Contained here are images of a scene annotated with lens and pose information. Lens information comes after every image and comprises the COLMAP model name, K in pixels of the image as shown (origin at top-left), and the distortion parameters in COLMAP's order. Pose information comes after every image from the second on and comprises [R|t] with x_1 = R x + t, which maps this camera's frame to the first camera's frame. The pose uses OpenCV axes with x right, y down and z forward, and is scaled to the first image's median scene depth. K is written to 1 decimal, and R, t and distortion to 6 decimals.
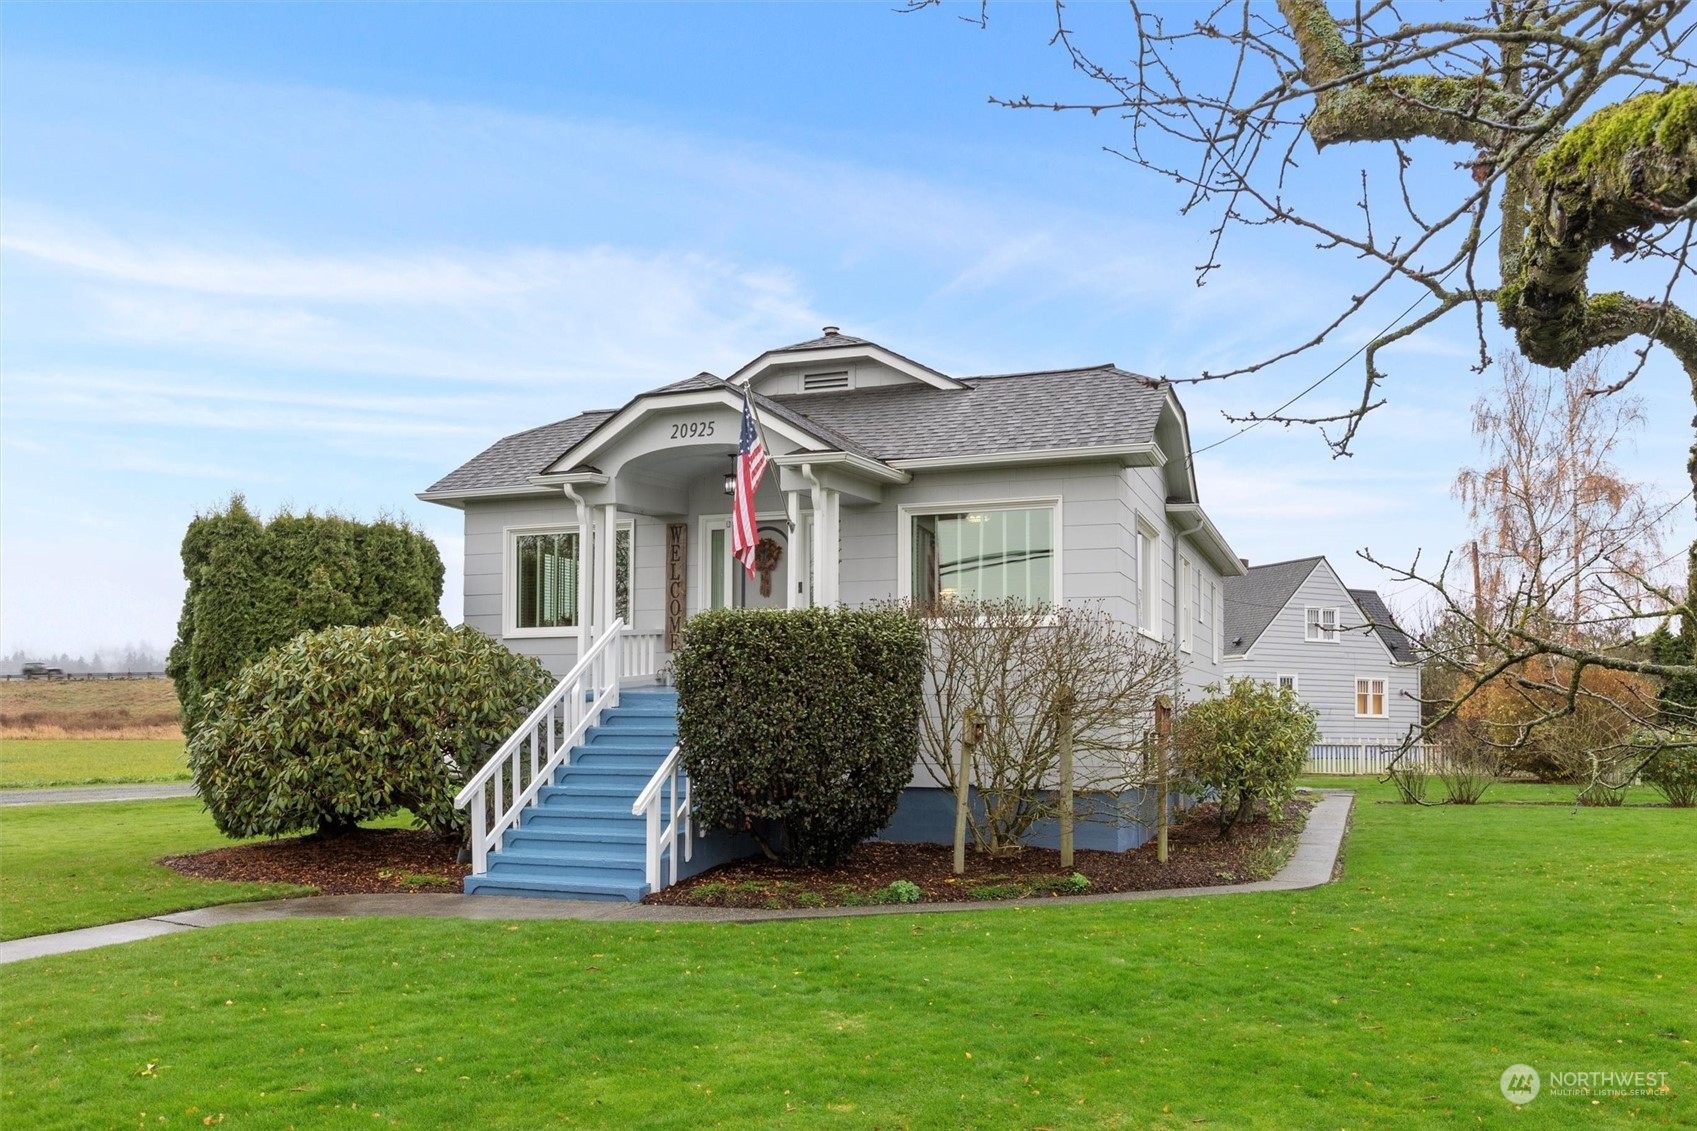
lens RADIAL K [[1435.4, 0, 860.2], [0, 1435.4, 568.7], [0, 0, 1]] dist [0.013400, 0.008561]
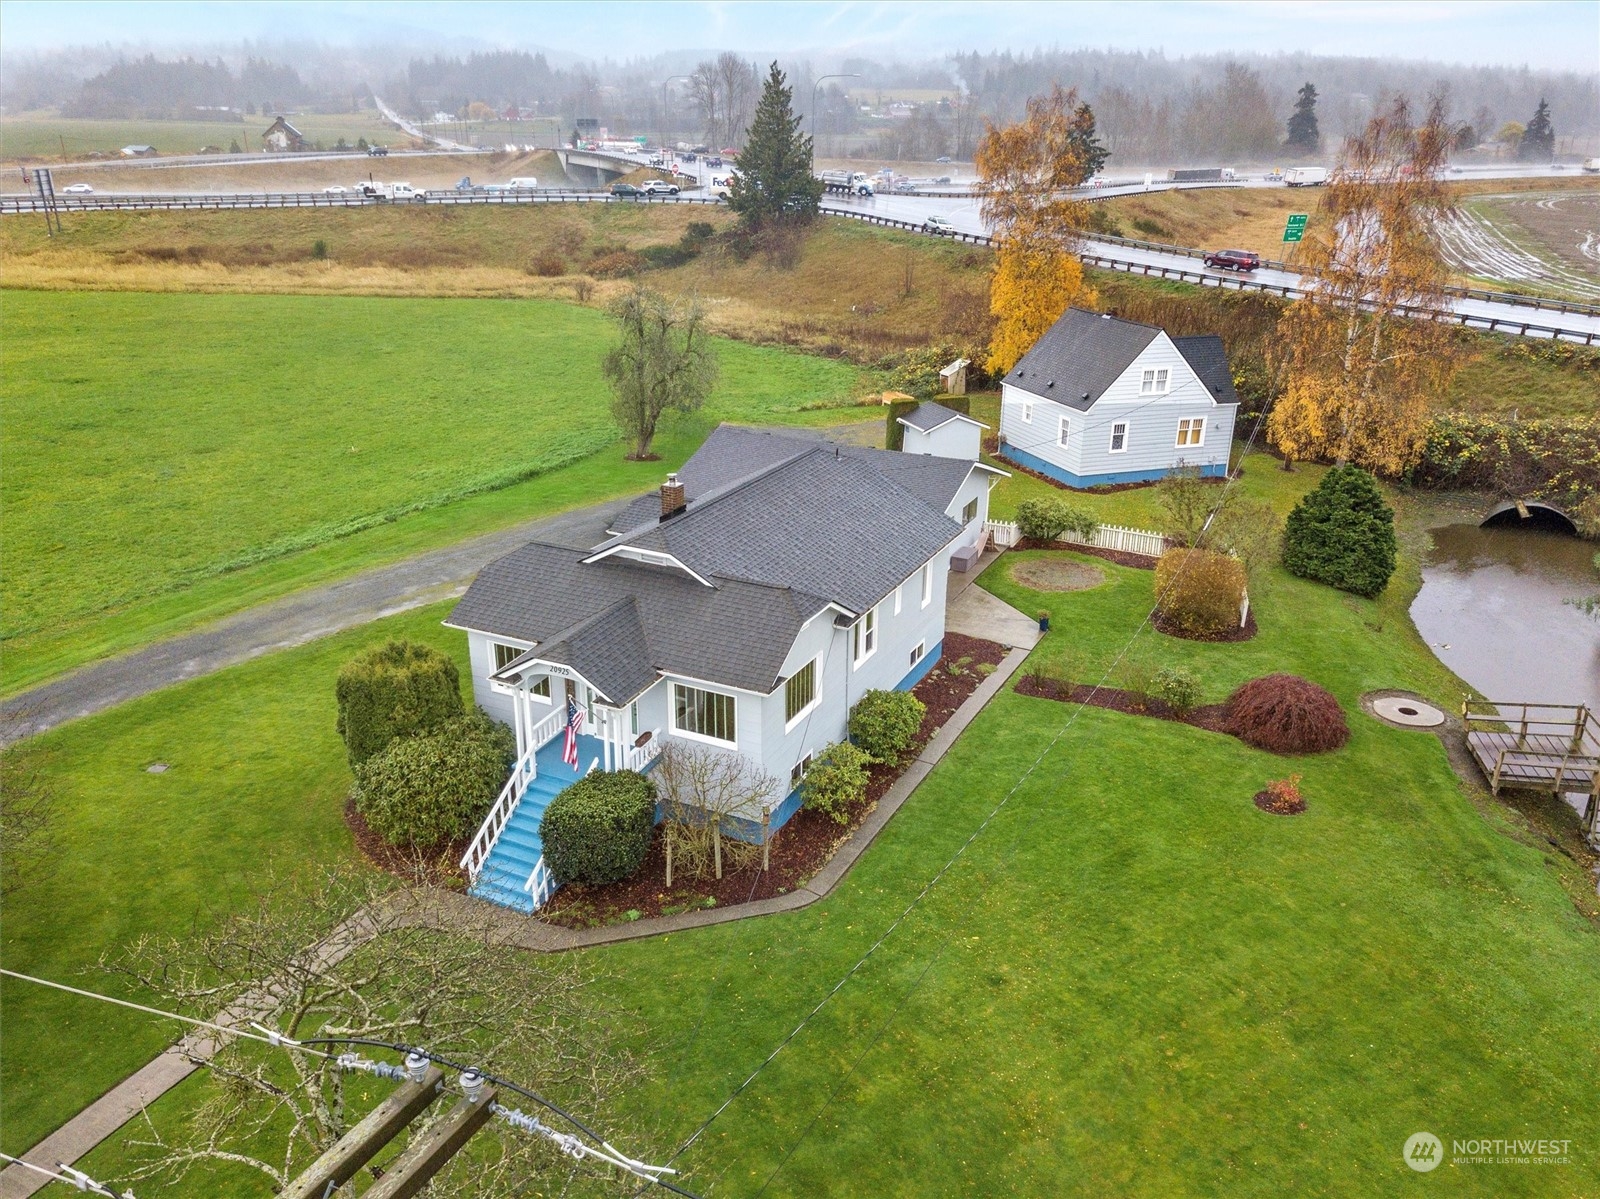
lens RADIAL K [[1228.2, 0, 789.2], [0, 1228.2, 603.0], [0, 0, 1]] dist [0.024191, -0.000896]
pose [[0.996259, 0.032579, -0.080036, 0.349917], [0.000486, 0.924082, 0.382195, -0.847623], [0.086411, -0.380804, 0.920609, -0.588911]]
